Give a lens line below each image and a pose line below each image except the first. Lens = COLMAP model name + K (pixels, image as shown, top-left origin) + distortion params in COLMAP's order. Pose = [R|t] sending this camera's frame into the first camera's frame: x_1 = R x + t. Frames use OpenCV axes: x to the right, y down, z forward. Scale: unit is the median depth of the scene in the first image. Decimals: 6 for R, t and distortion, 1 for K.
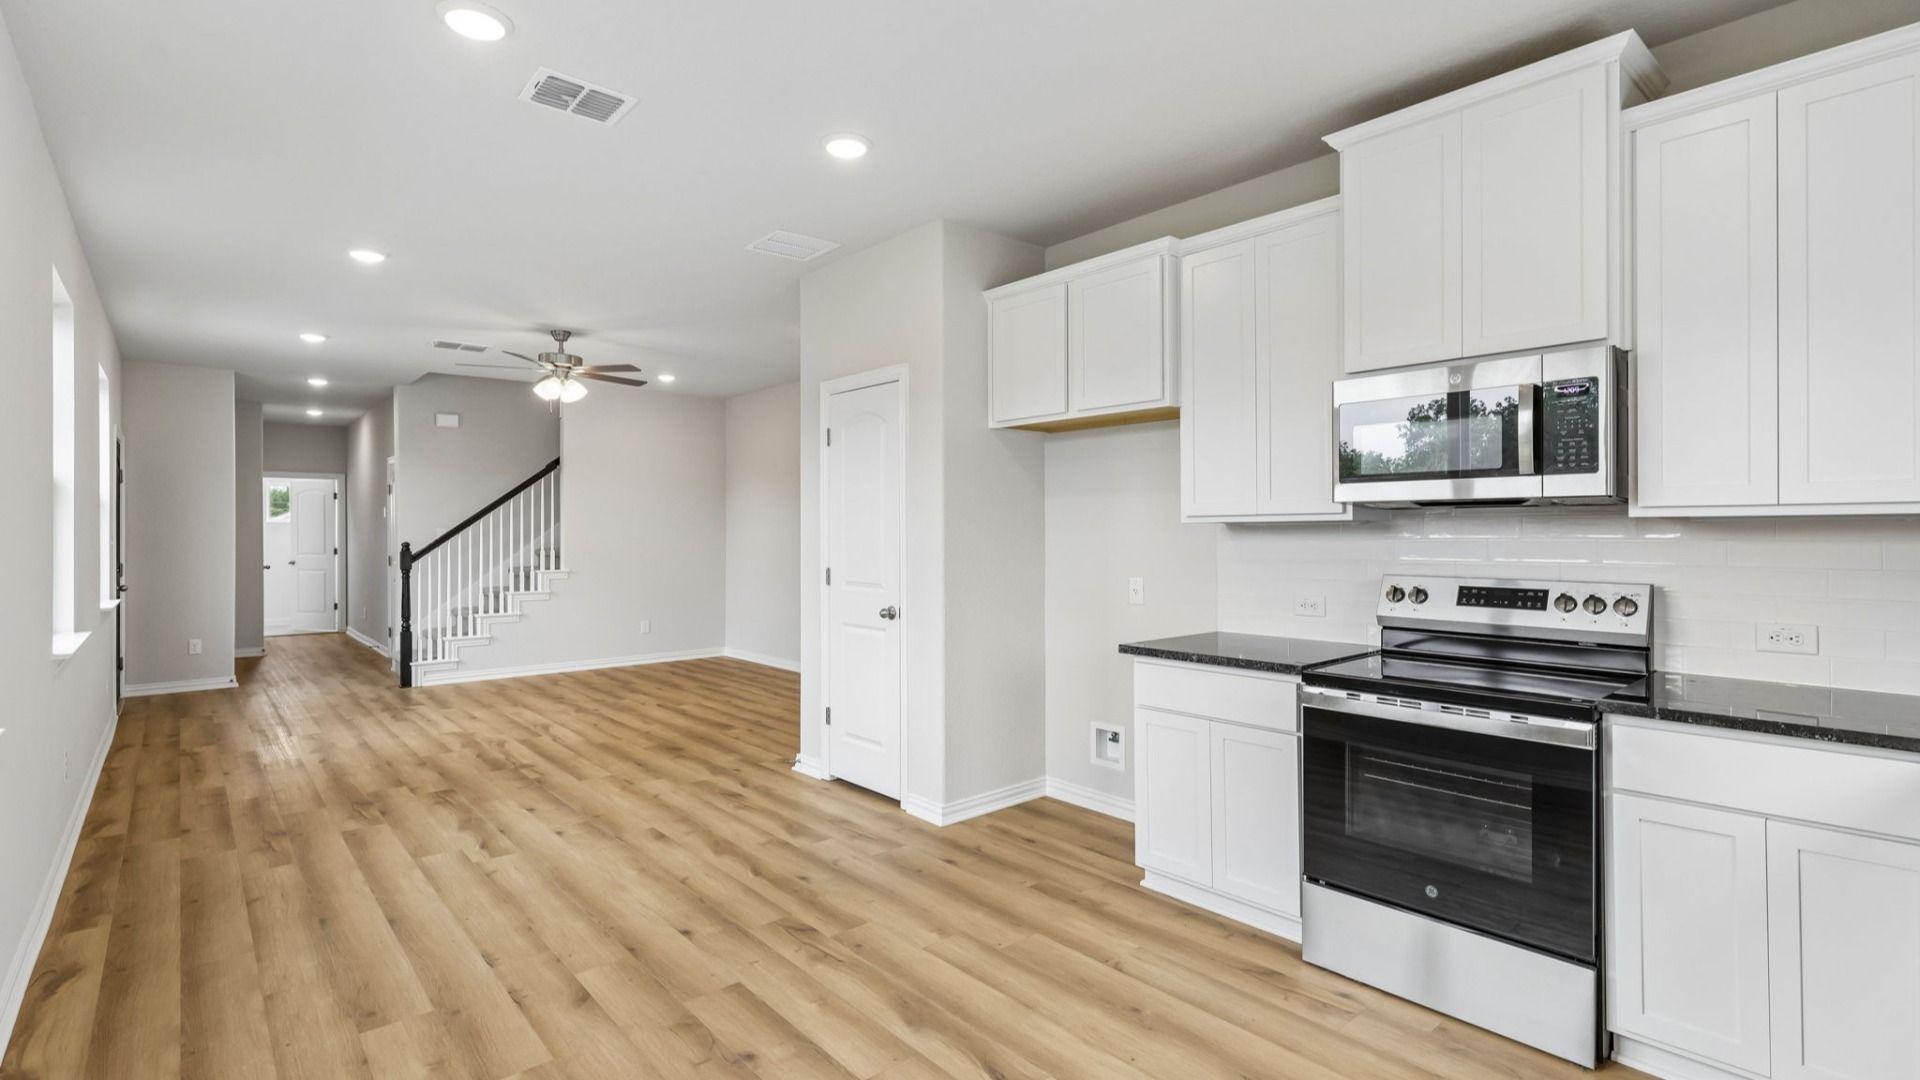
lens RADIAL K [[884.4, 0, 959.7], [0, 884.4, 529.4], [0, 0, 1]] dist [0.001531, -0.000243]
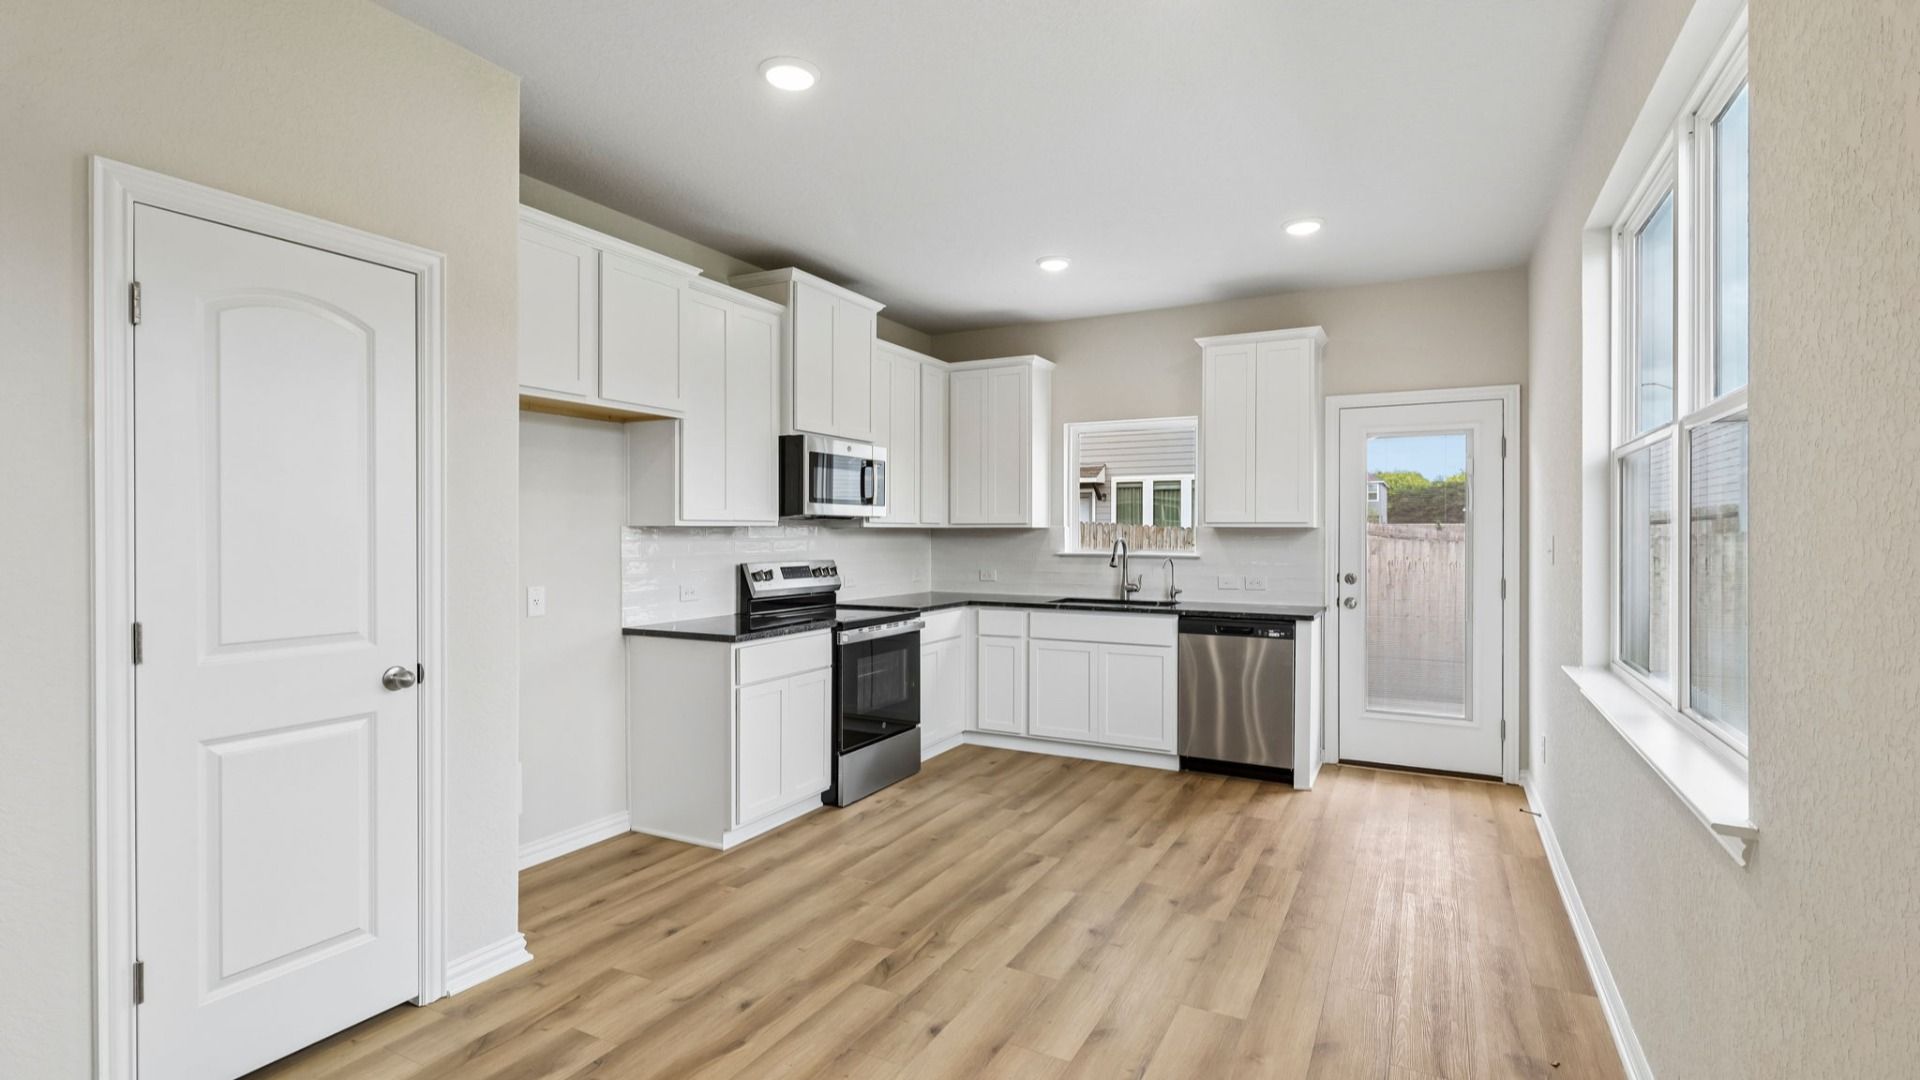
lens RADIAL K [[884.4, 0, 960.5], [0, 884.4, 544.0], [0, 0, 1]] dist [0.001531, -0.000243]
pose [[-0.354666, -0.009348, 0.934946, -0.568183], [-0.000893, 0.999953, 0.009659, 0.002290], [-0.934993, 0.002591, -0.354657, 0.671831]]
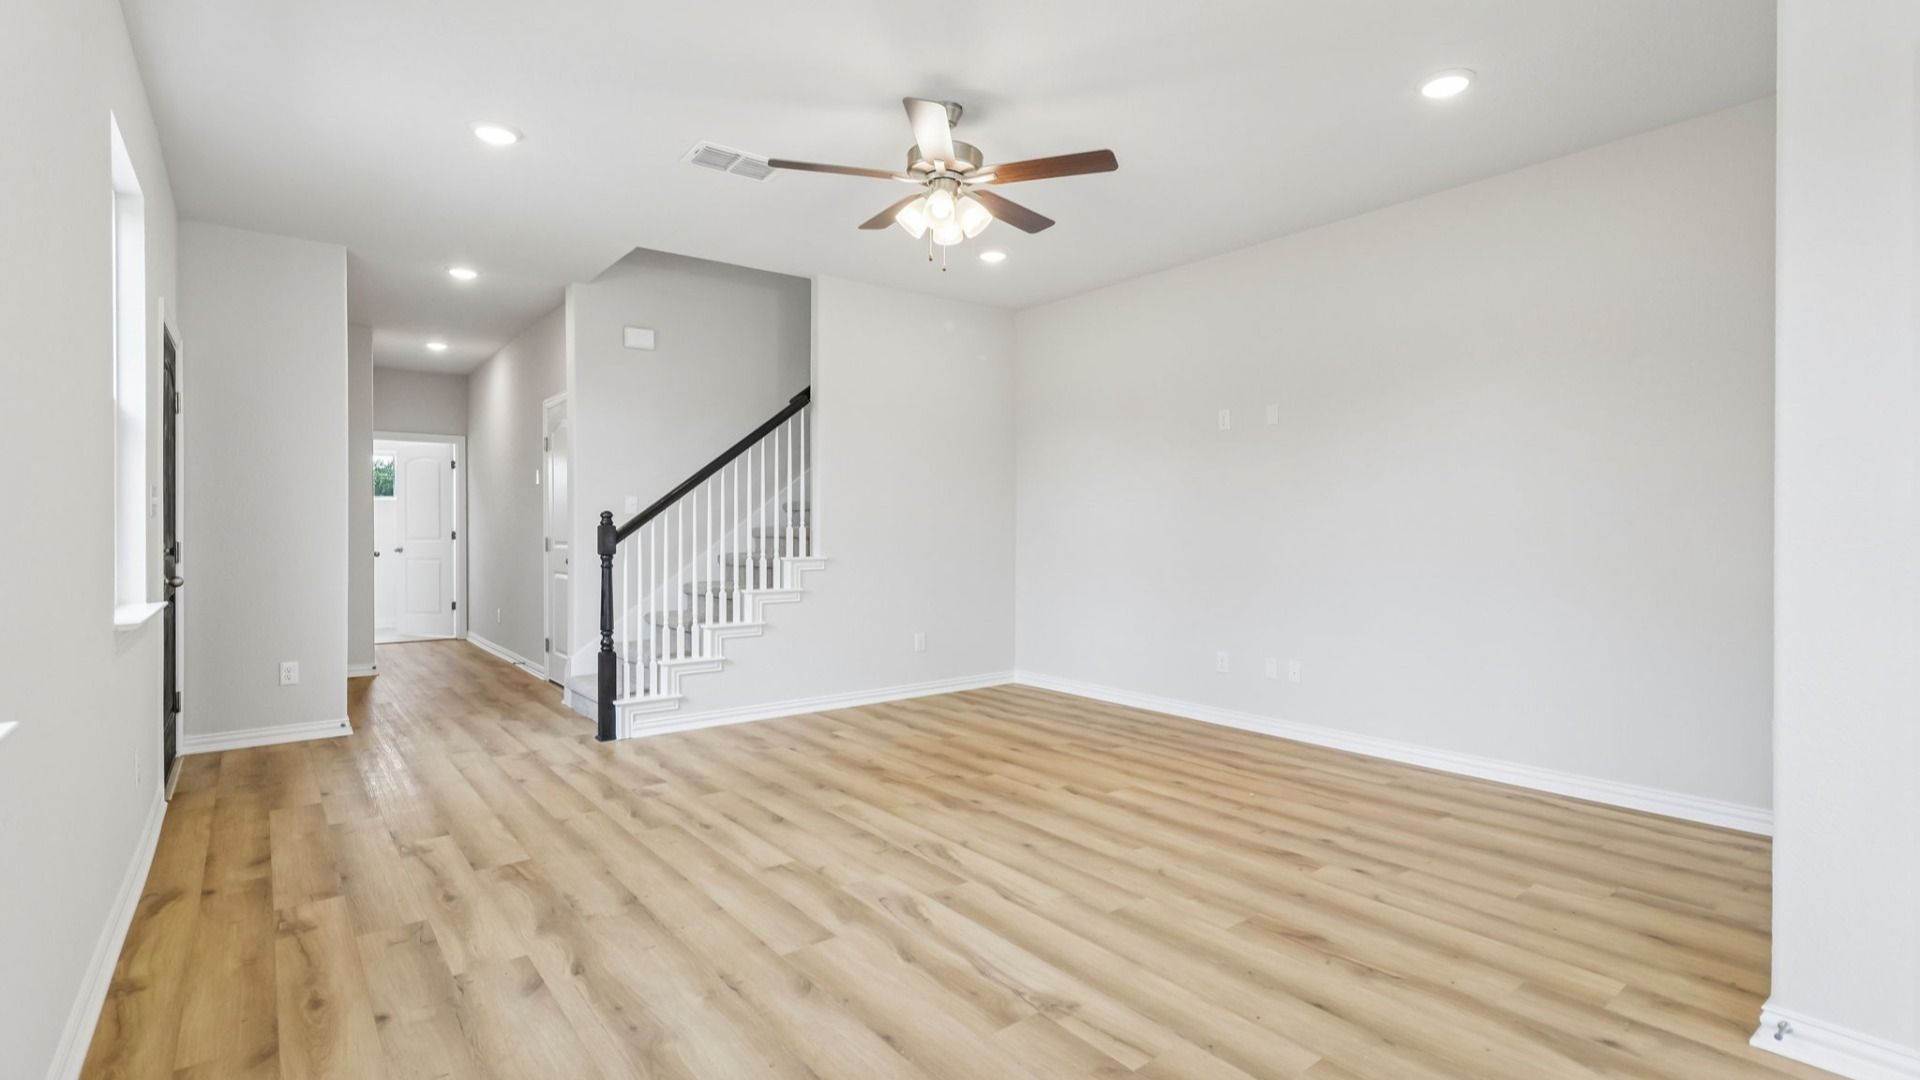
lens RADIAL K [[884.4, 0, 961.7], [0, 884.4, 527.8], [0, 0, 1]] dist [0.001531, -0.000243]
pose [[0.998734, 0.001649, -0.050271, -0.470394], [-0.001527, 0.999996, 0.002461, 0.033995], [0.050275, -0.002381, 0.998733, 0.524073]]
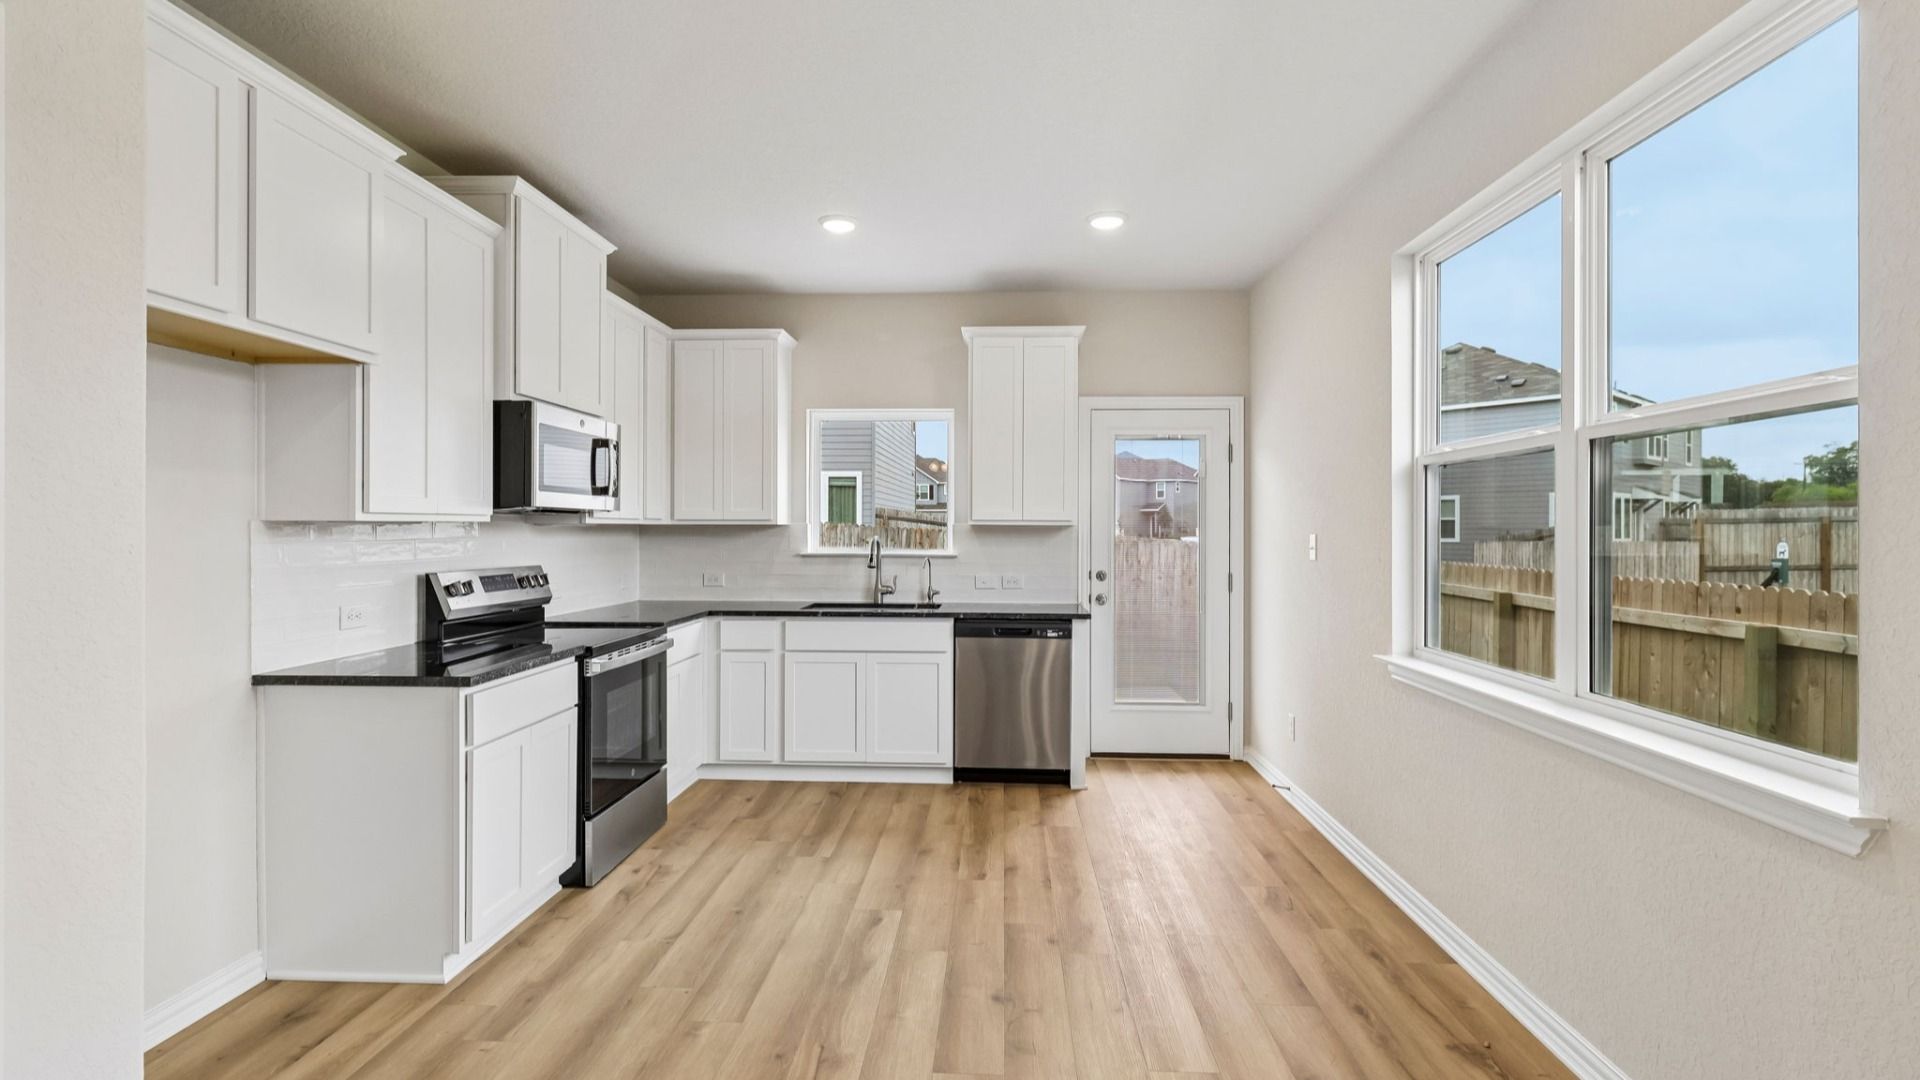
lens RADIAL K [[884.4, 0, 956.2], [0, 884.4, 537.0], [0, 0, 1]] dist [0.001531, -0.000243]
pose [[-0.715644, -0.004275, 0.698452, -0.400939], [-0.000908, 0.999986, 0.005191, 0.000920], [-0.698465, 0.003081, -0.715638, 0.749286]]
